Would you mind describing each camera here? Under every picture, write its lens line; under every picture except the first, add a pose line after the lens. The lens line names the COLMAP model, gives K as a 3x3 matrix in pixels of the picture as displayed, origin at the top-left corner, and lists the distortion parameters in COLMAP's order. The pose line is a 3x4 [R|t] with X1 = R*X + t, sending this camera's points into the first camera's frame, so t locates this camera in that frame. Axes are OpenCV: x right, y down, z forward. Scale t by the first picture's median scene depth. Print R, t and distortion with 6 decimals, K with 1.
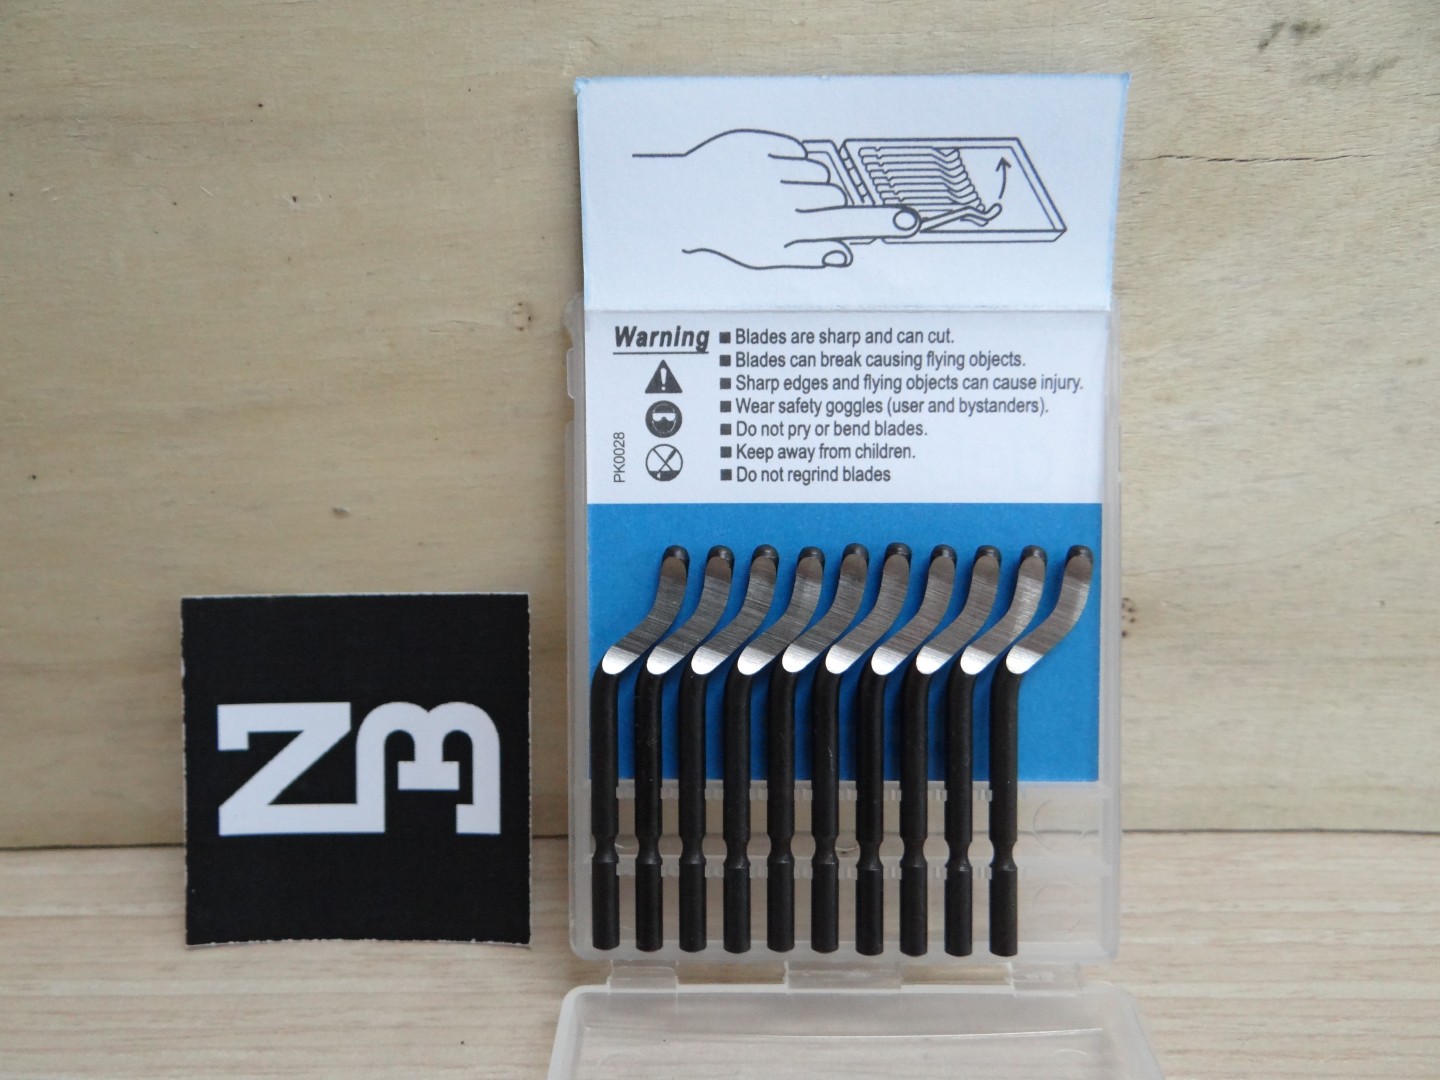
lens RADIAL K [[1148.5, 0, 724.8], [0, 1148.5, 539.0], [0, 0, 1]] dist [0.015403, -0.026045]
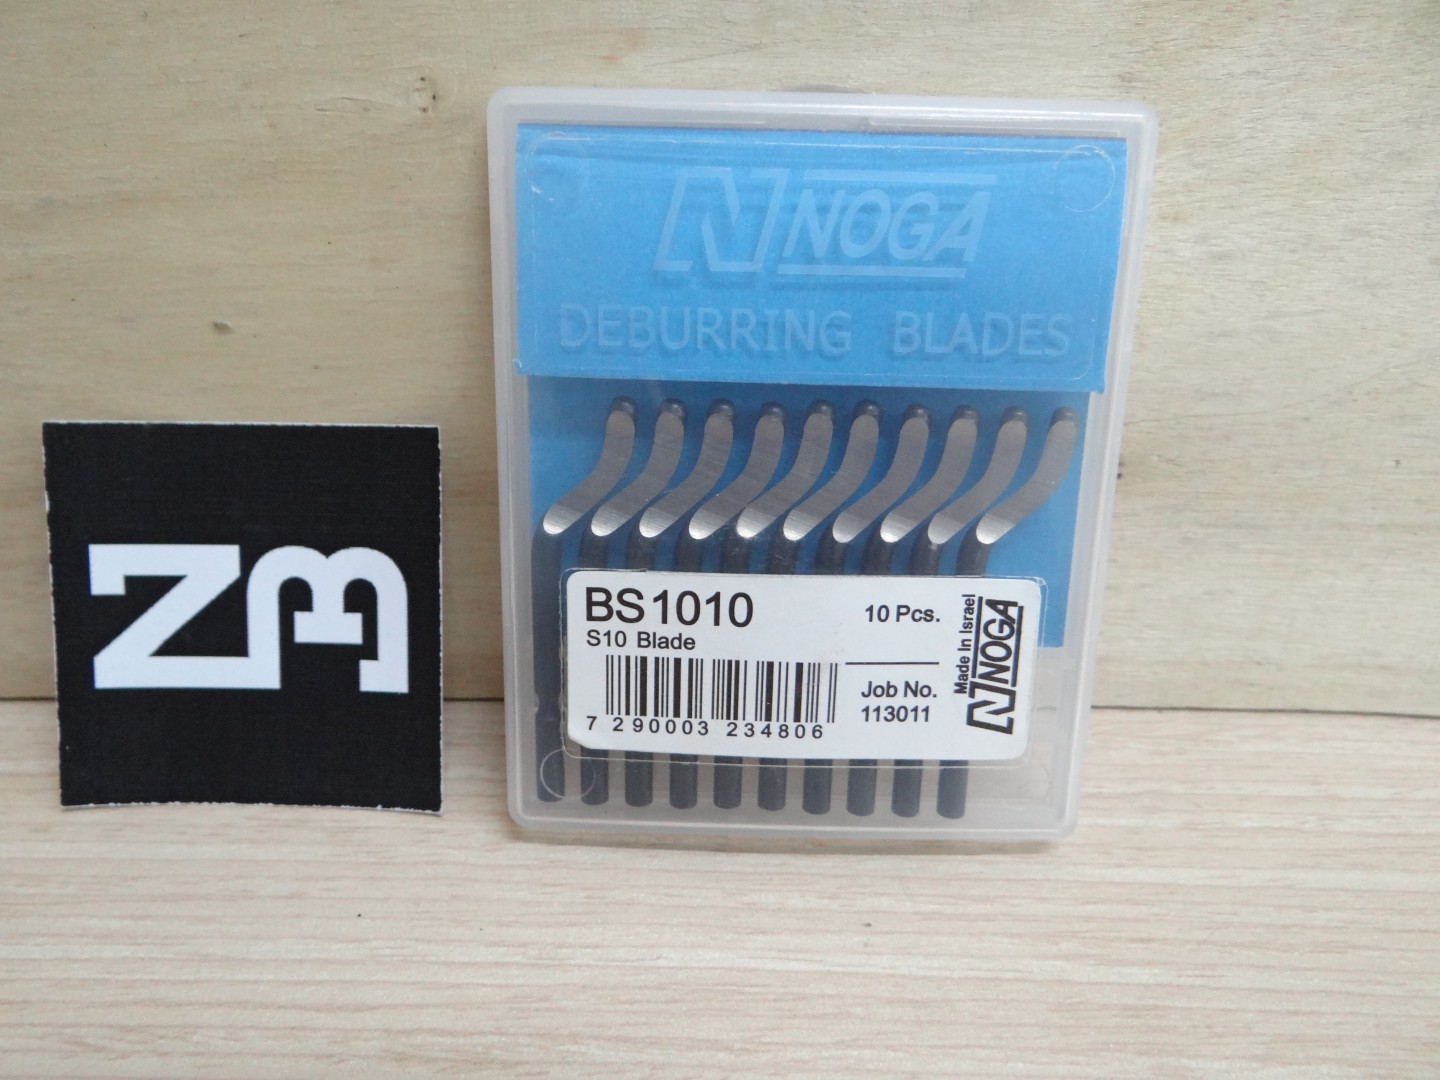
lens RADIAL K [[1148.5, 0, 710.5], [0, 1148.5, 540.8], [0, 0, 1]] dist [0.015403, -0.026045]
pose [[0.999710, 0.022705, 0.008018, 0.032715], [-0.023399, 0.994624, 0.100876, 0.040766], [-0.005685, -0.101034, 0.994867, 0.112250]]
